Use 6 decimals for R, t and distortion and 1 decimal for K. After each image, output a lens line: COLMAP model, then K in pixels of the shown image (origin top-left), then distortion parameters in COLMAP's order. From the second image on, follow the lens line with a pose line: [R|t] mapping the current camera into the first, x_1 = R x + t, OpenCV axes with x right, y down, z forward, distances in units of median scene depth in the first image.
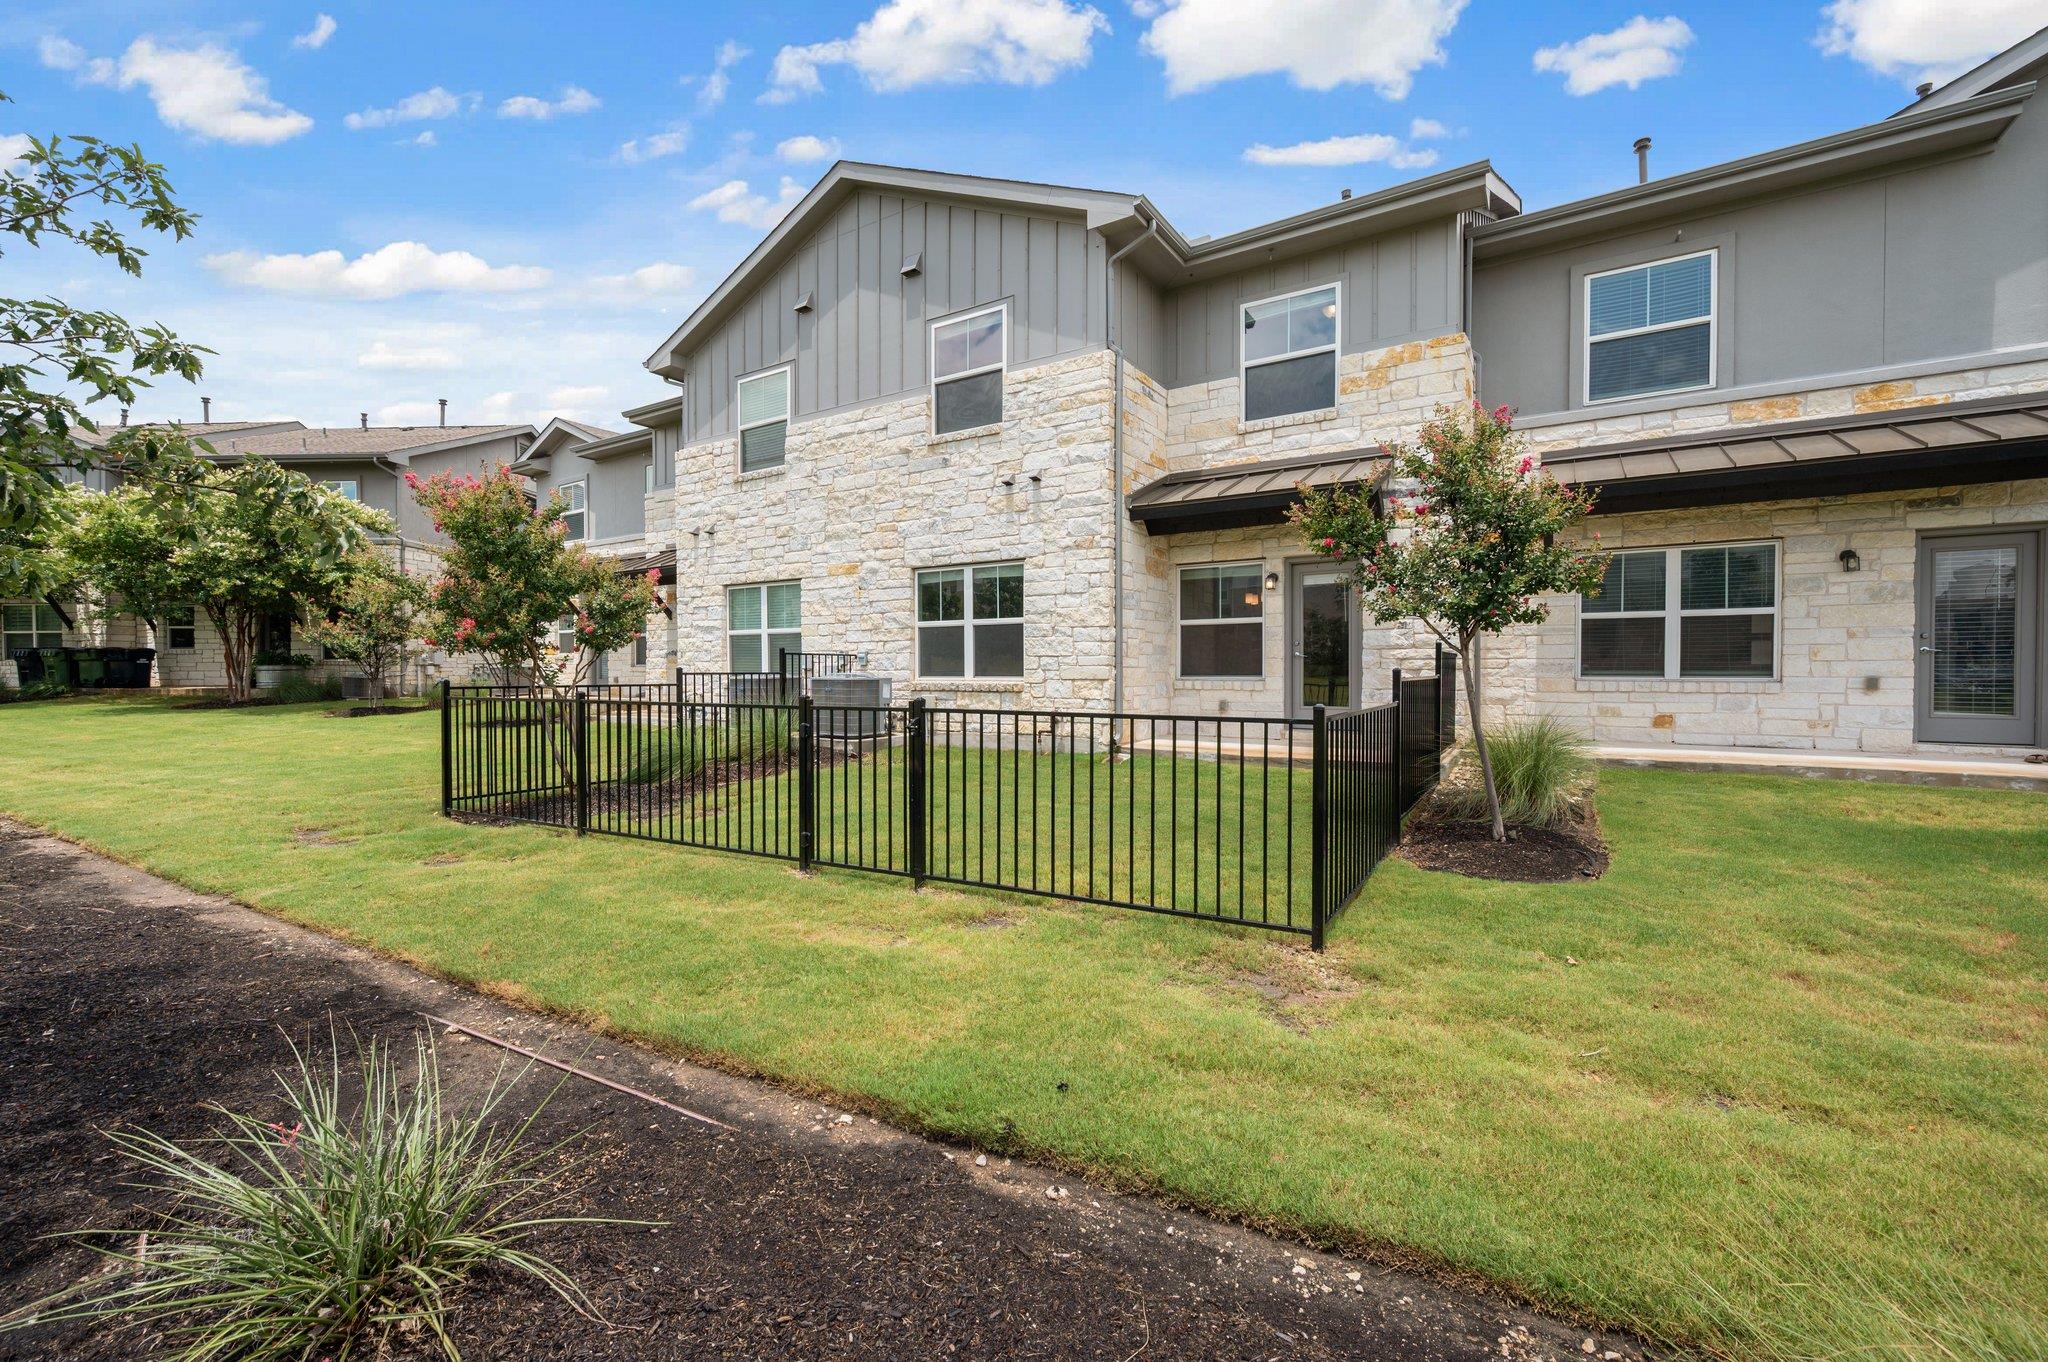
lens RADIAL K [[849.0, 0, 1024.0], [0, 849.0, 681.0], [0, 0, 1]] dist [0.000318, 0.000062]
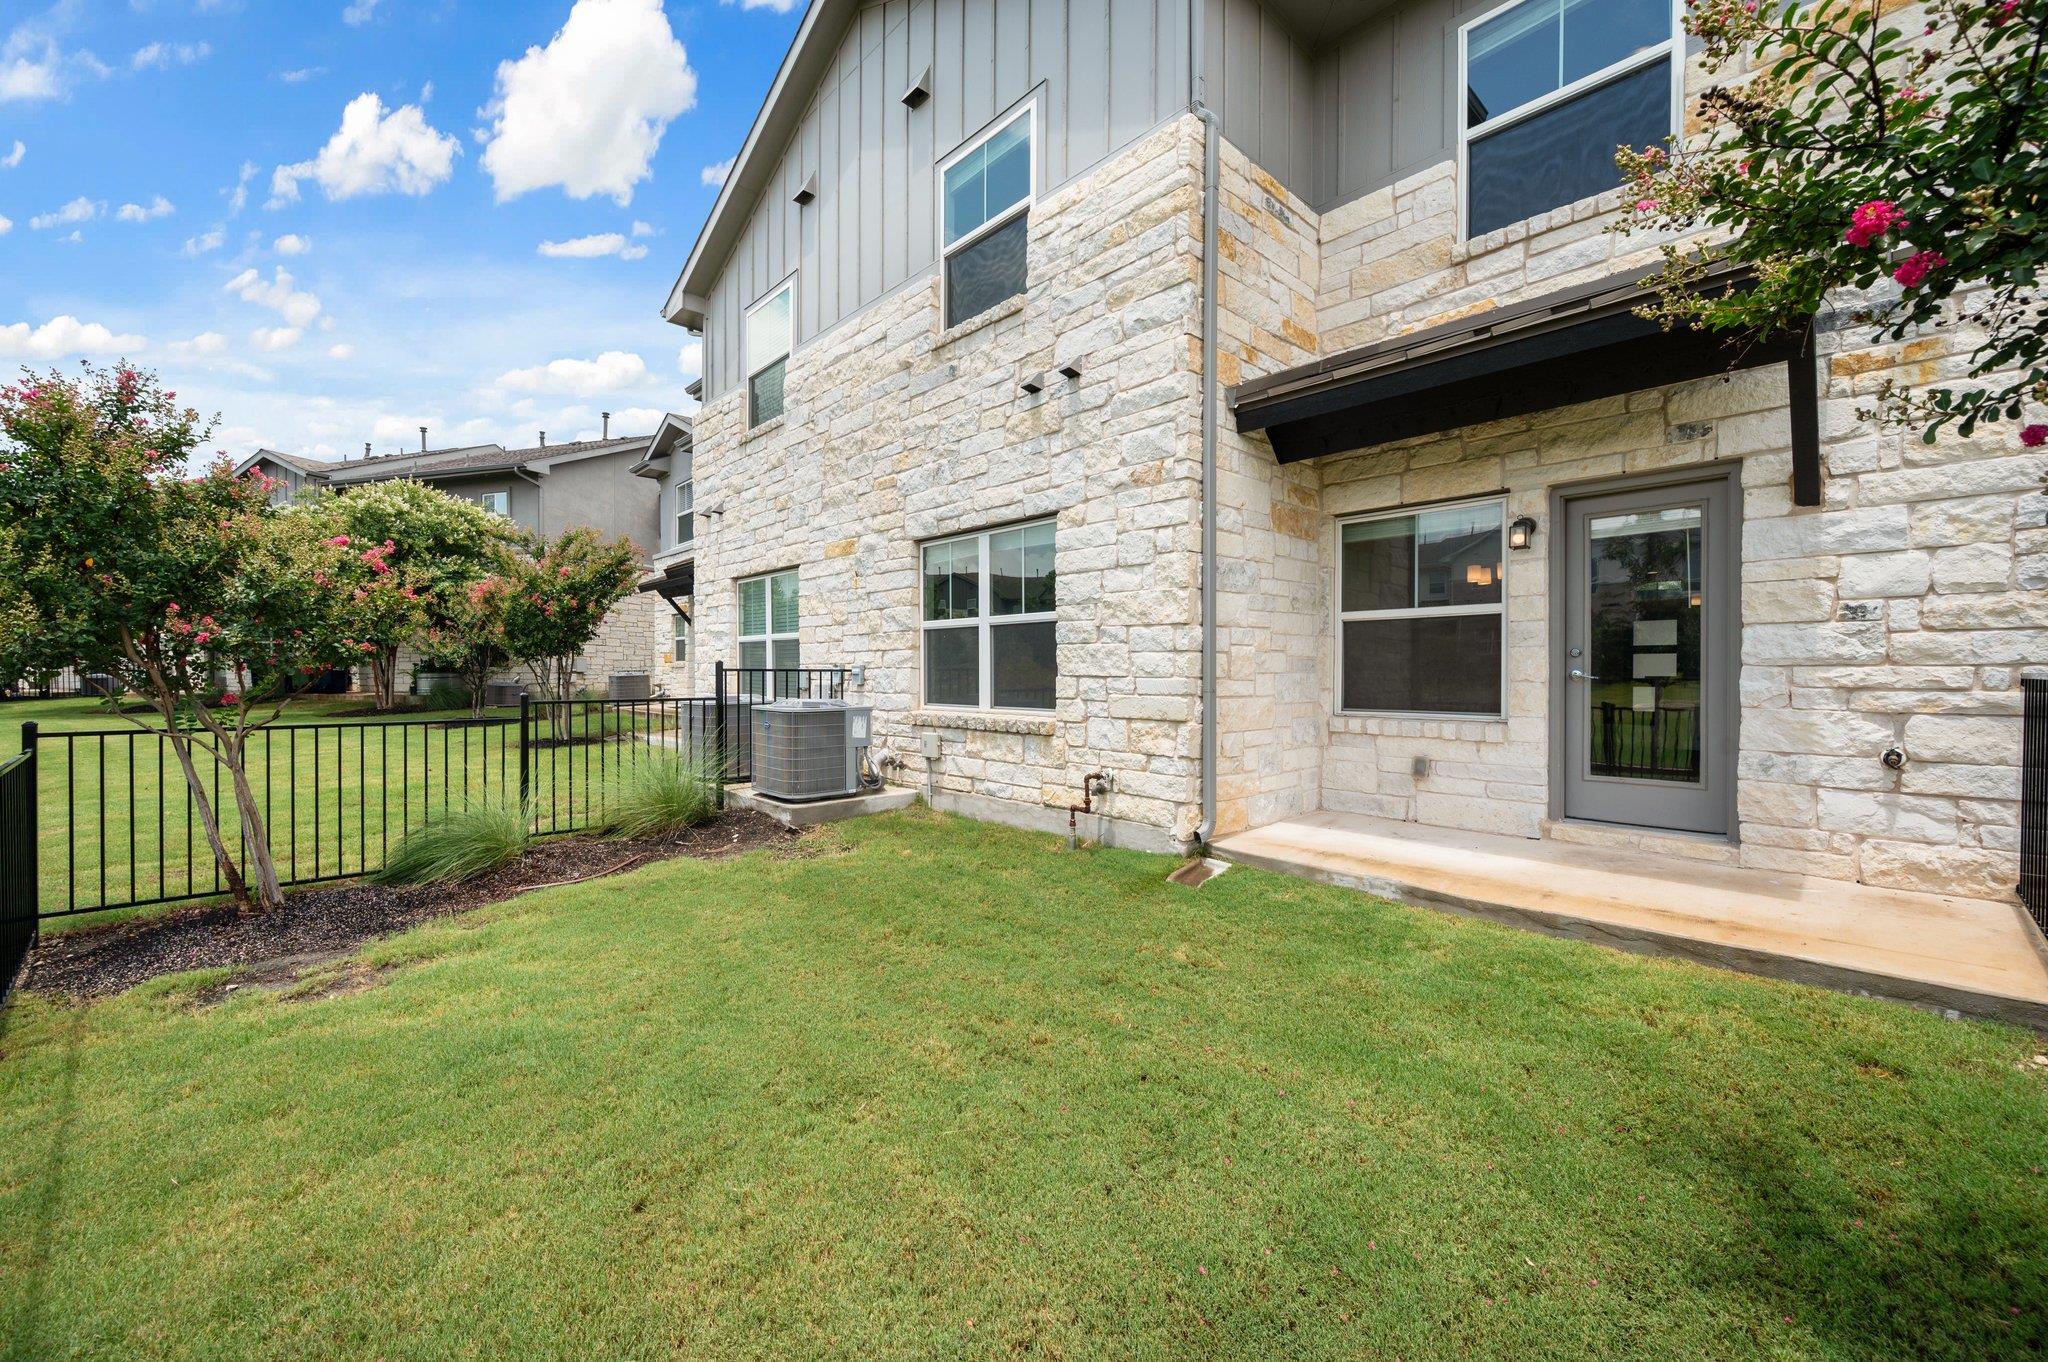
lens RADIAL K [[808.4, 0, 1026.0], [0, 808.4, 679.9], [0, 0, 1]] dist [0.001590, -0.000050]
pose [[0.969569, 0.004653, -0.244774, 0.115104], [-0.005176, 0.999985, -0.001494, -0.024708], [0.244764, 0.002715, 0.969579, 0.431878]]
